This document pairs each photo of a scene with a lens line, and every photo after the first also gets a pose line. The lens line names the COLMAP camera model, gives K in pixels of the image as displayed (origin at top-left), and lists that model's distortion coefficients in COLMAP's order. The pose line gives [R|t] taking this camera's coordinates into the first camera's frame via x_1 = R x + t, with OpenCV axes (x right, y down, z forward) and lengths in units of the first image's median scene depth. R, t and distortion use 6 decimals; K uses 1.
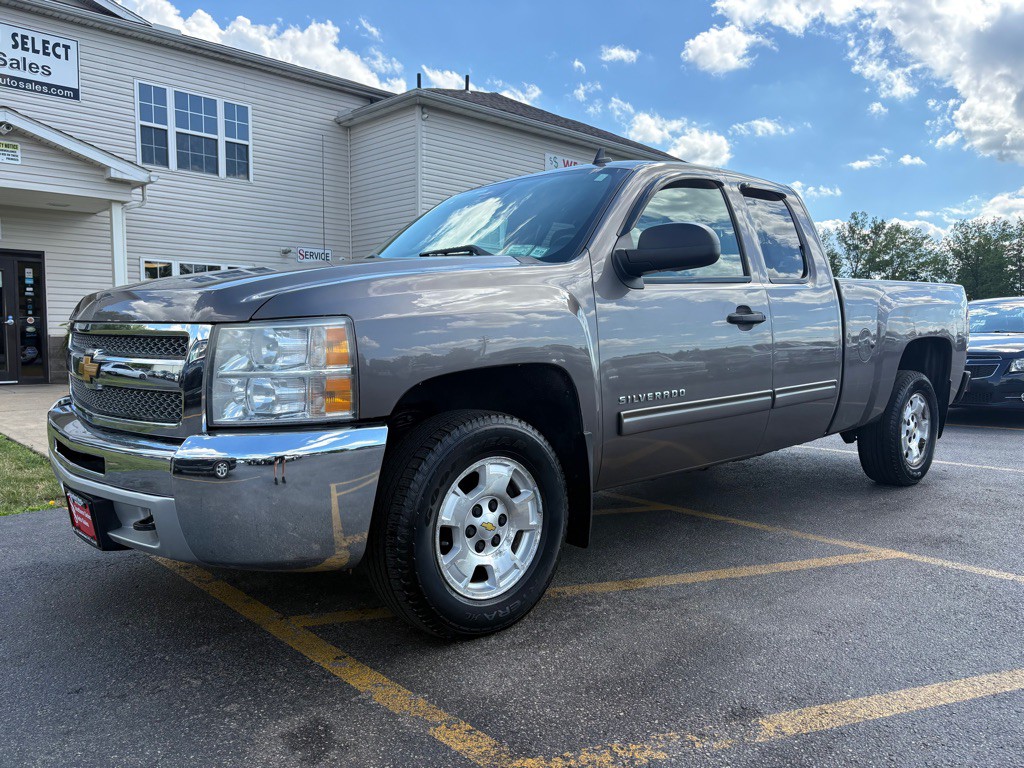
lens RADIAL K [[761.0, 0, 516.4], [0, 761.0, 367.0], [0, 0, 1]] dist [0.062092, -0.073415]
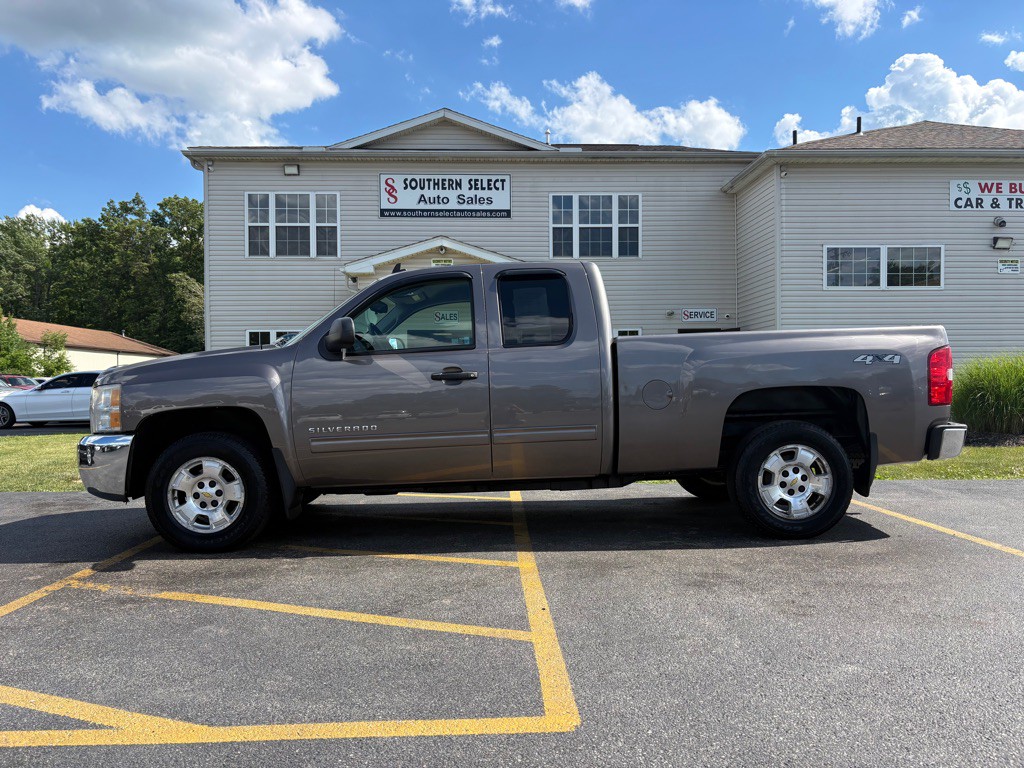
lens RADIAL K [[753.1, 0, 512.0], [0, 753.1, 384.0], [0, 0, 1]] dist [0.000392, -0.030379]
pose [[0.747067, -0.013658, -0.664609, 0.329360], [-0.016772, 0.999083, -0.039383, 0.000047], [0.664537, 0.040569, 0.746153, 0.022949]]
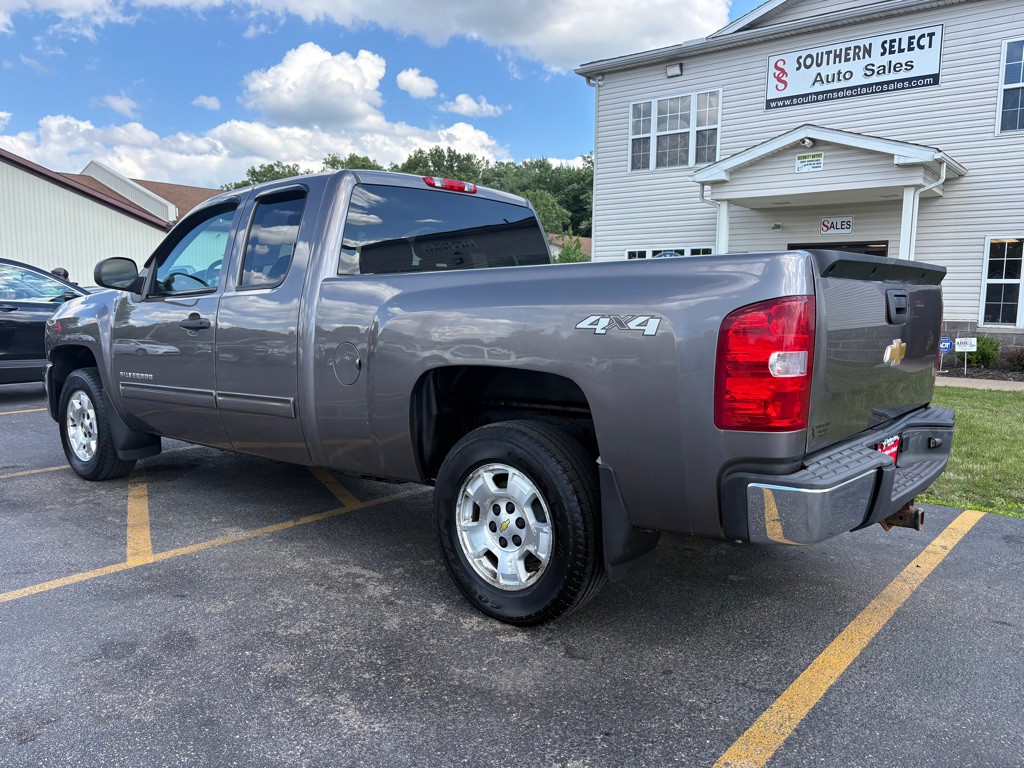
lens RADIAL K [[761.0, 0, 516.4], [0, 761.0, 367.0], [0, 0, 1]] dist [0.062092, -0.073415]
pose [[0.135884, 0.085716, -0.987010, 0.398521], [-0.053449, 0.995434, 0.079089, -0.031015], [0.989282, 0.042008, 0.139845, 0.347349]]
